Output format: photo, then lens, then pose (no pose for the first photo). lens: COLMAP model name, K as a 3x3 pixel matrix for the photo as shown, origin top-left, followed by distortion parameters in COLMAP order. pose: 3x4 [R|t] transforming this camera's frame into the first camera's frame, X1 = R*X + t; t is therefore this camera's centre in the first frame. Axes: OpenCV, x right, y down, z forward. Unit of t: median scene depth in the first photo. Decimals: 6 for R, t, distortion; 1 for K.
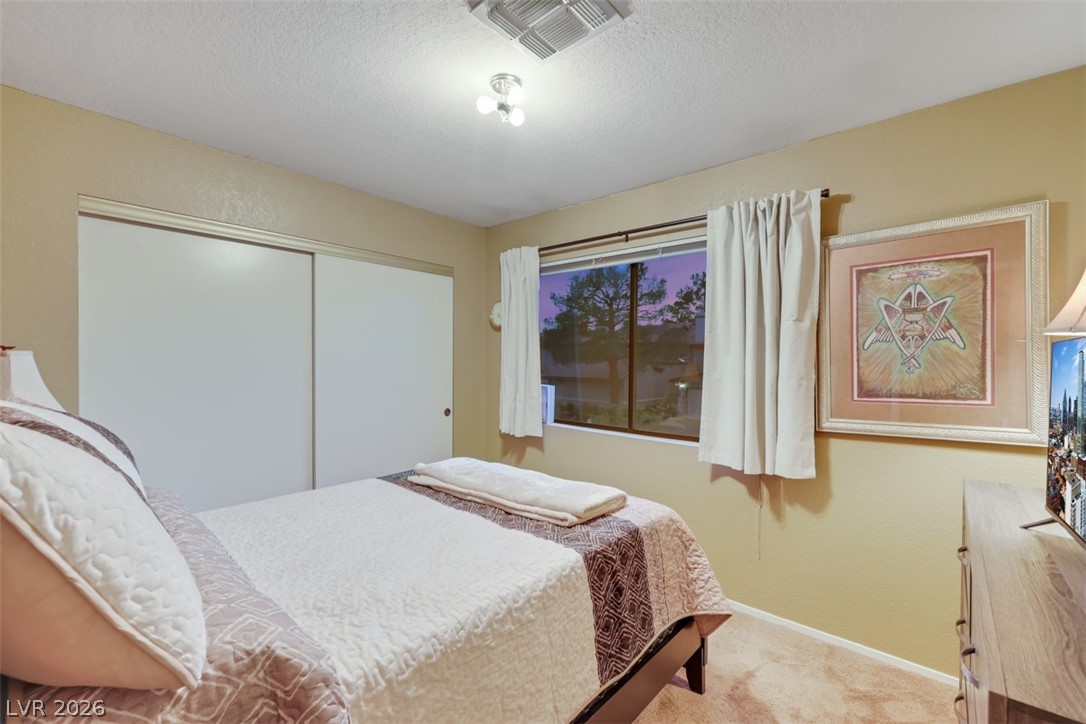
lens RADIAL K [[475.3, 0, 543.0], [0, 475.3, 362.0], [0, 0, 1]] dist [-0.001022, -0.000112]
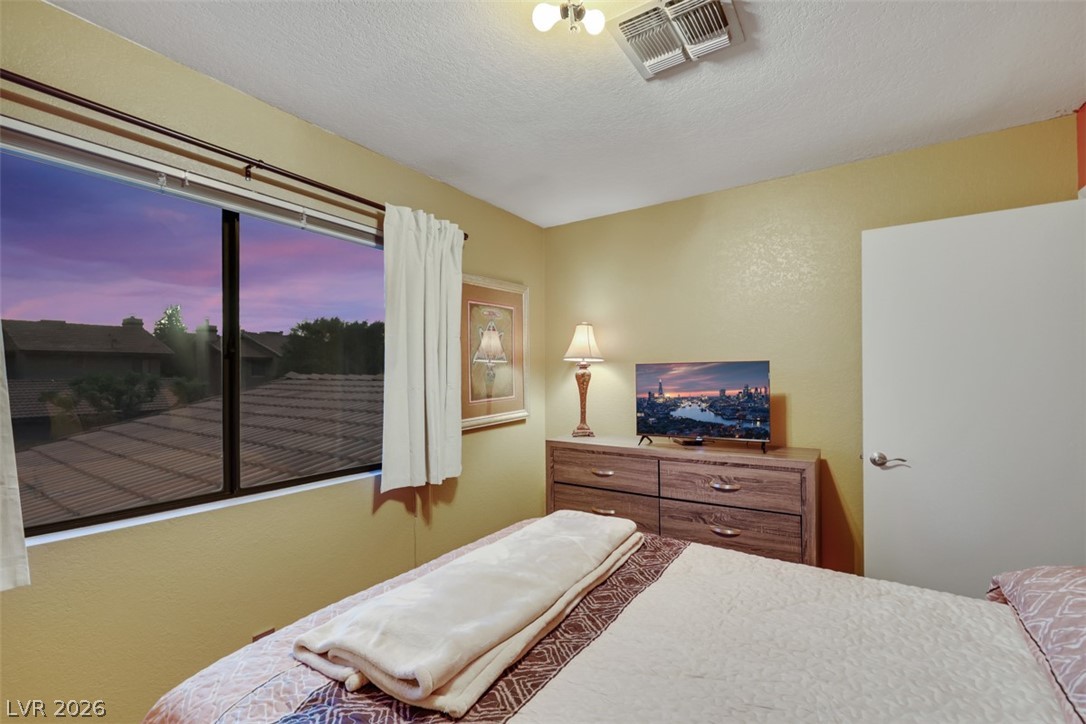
lens RADIAL K [[465.9, 0, 541.4], [0, 465.9, 368.4], [0, 0, 1]] dist [0.000100, 0.000038]
pose [[-0.124633, 0.007210, 0.992177, -0.566163], [0.008057, 0.999948, -0.006254, -0.004196], [-0.992170, 0.007214, -0.124684, 0.870809]]
